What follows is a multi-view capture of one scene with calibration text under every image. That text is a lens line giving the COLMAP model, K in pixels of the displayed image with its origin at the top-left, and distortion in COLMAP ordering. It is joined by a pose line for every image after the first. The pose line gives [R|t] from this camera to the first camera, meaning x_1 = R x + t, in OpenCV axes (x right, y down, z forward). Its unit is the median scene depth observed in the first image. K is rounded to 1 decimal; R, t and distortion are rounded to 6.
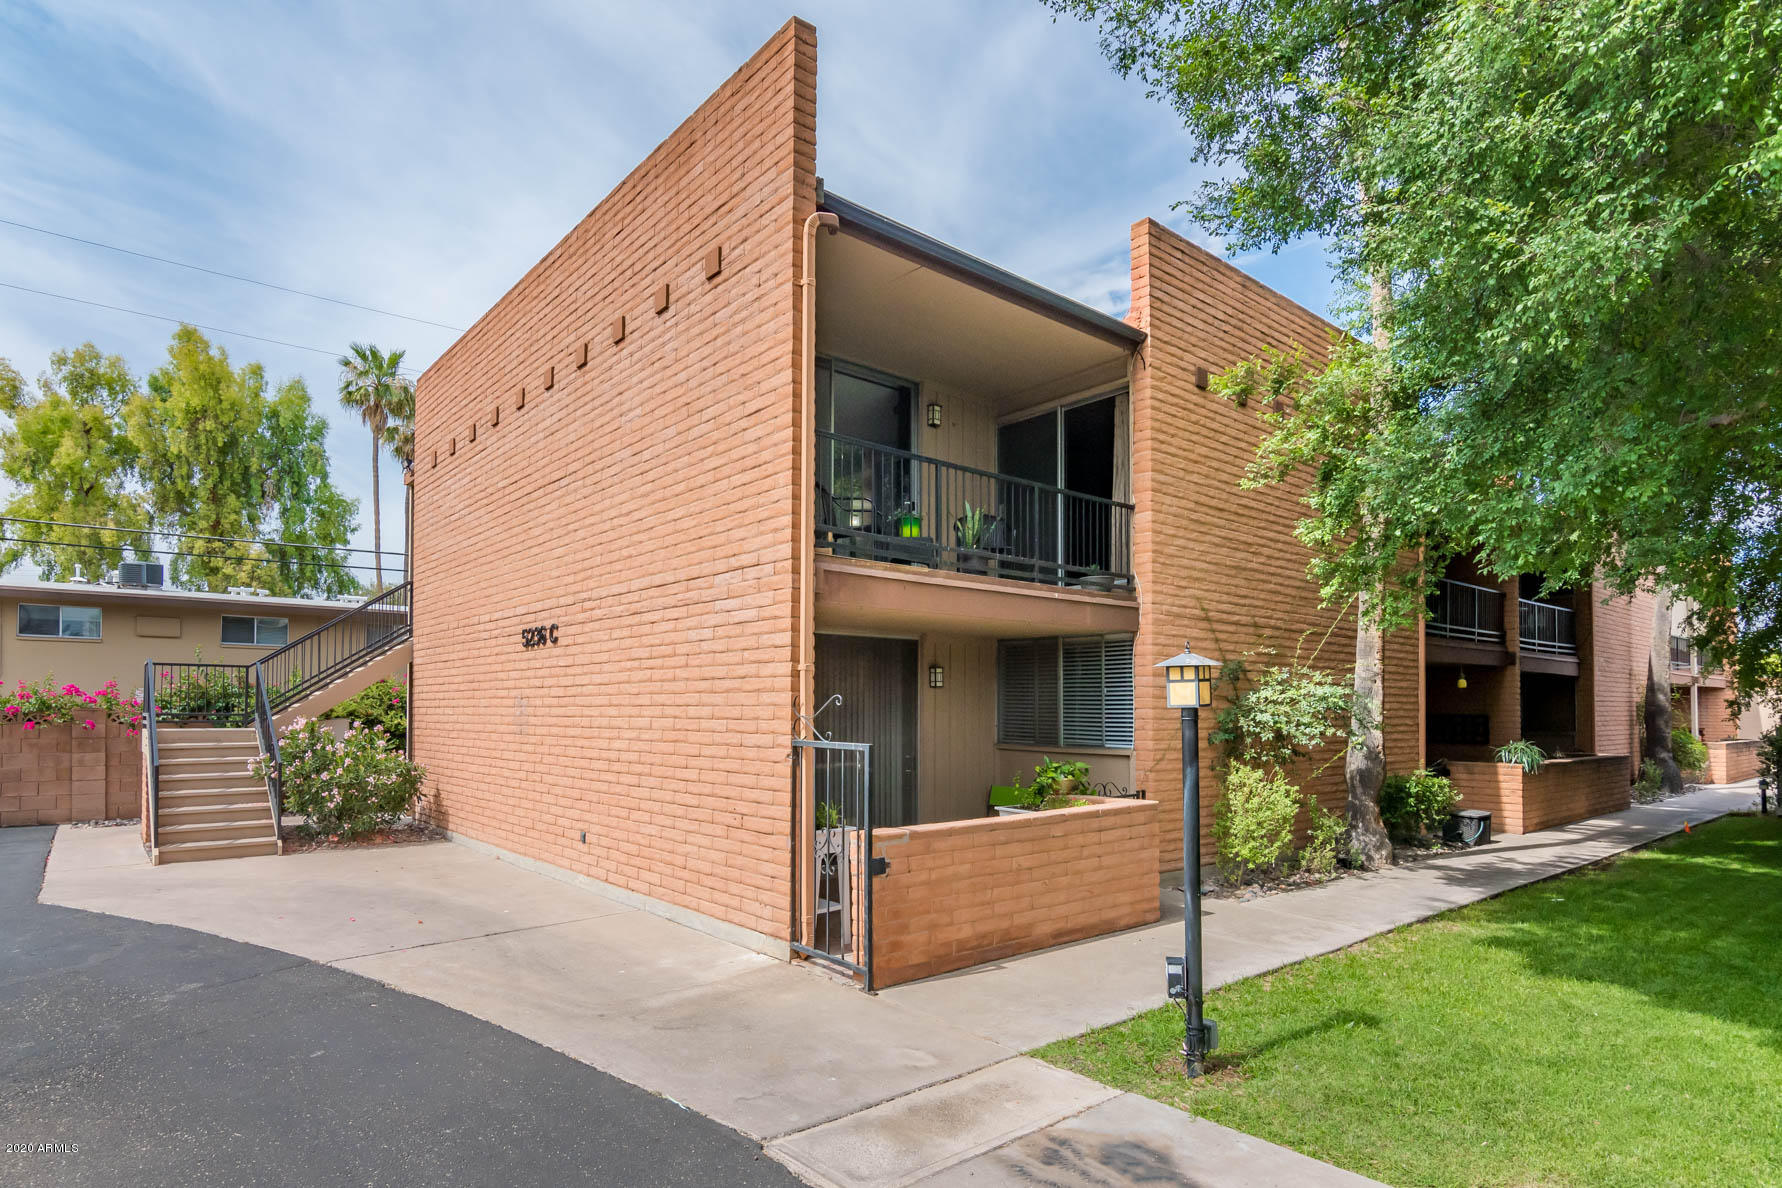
lens RADIAL K [[921.4, 0, 845.2], [0, 921.4, 689.8], [0, 0, 1]] dist [-0.000199, -0.000417]
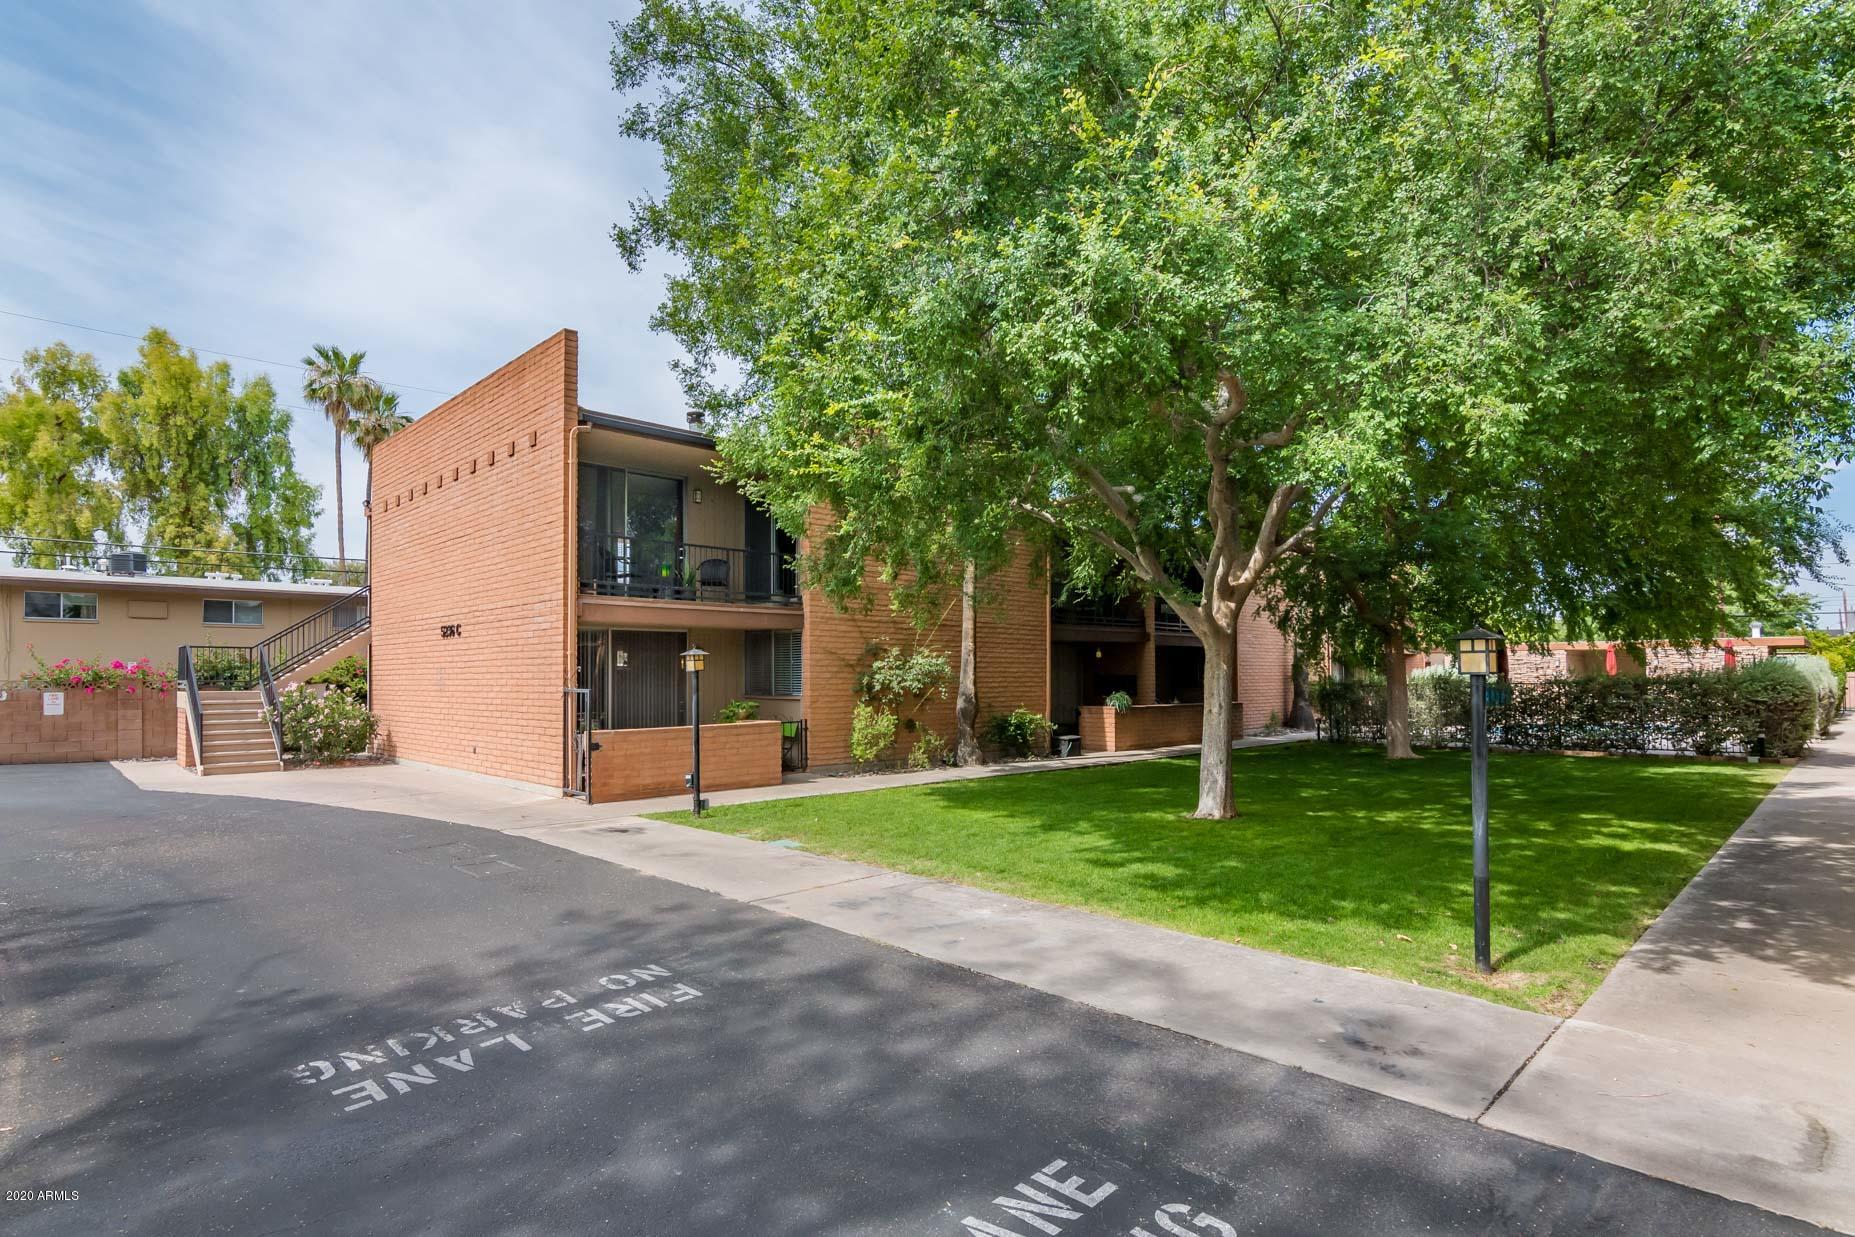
lens RADIAL K [[956.2, 0, 919.1], [0, 956.2, 656.0], [0, 0, 1]] dist [0.000991, 0.000166]
pose [[0.997082, -0.005919, 0.076109, 0.363770], [0.005955, 0.999982, -0.000250, -0.008050], [-0.076106, 0.000702, 0.997099, -0.747900]]
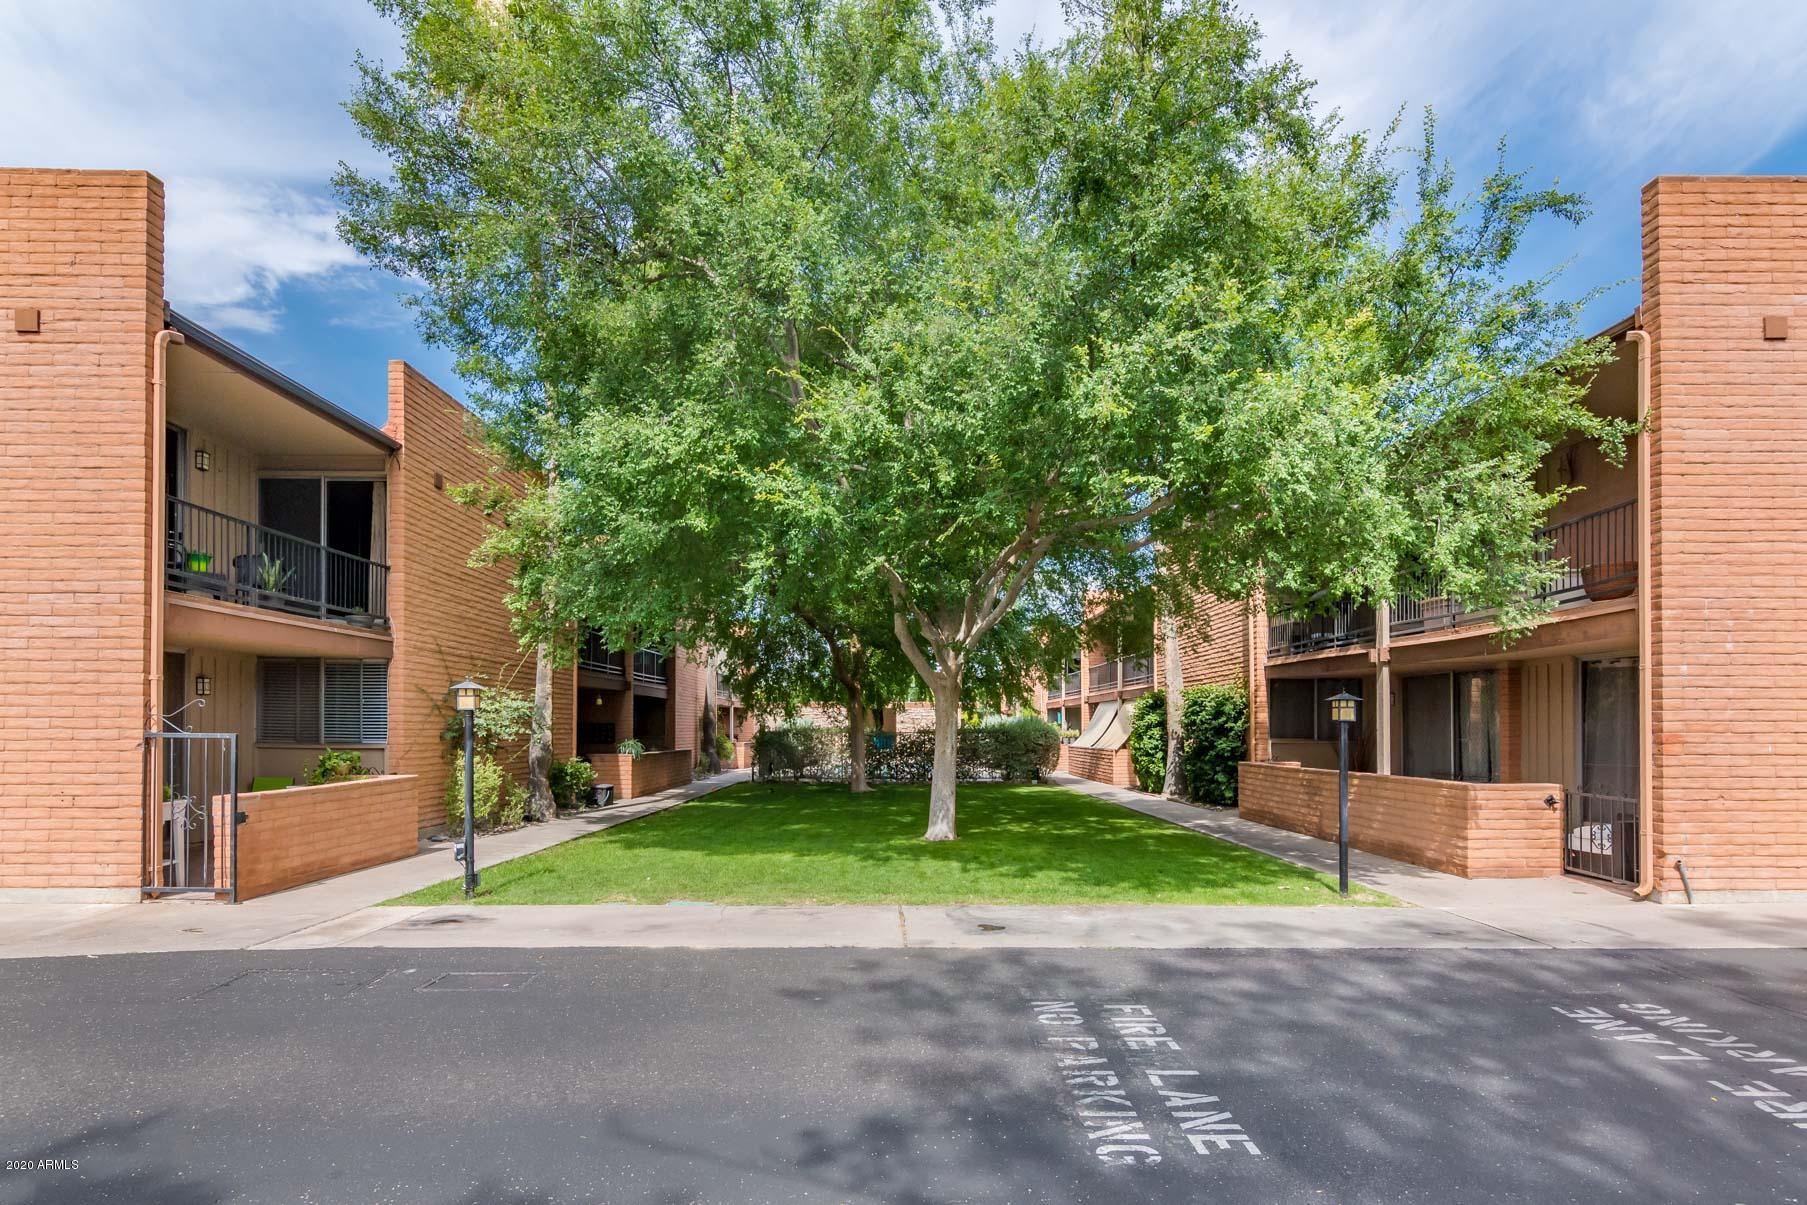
lens RADIAL K [[929.6, 0, 900.3], [0, 929.6, 722.4], [0, 0, 1]] dist [0.000272, -0.000292]
pose [[0.622418, 0.003371, 0.782677, -0.273398], [-0.017387, 0.999804, 0.009520, 0.005384], [-0.782492, -0.019533, 0.622355, -0.426737]]
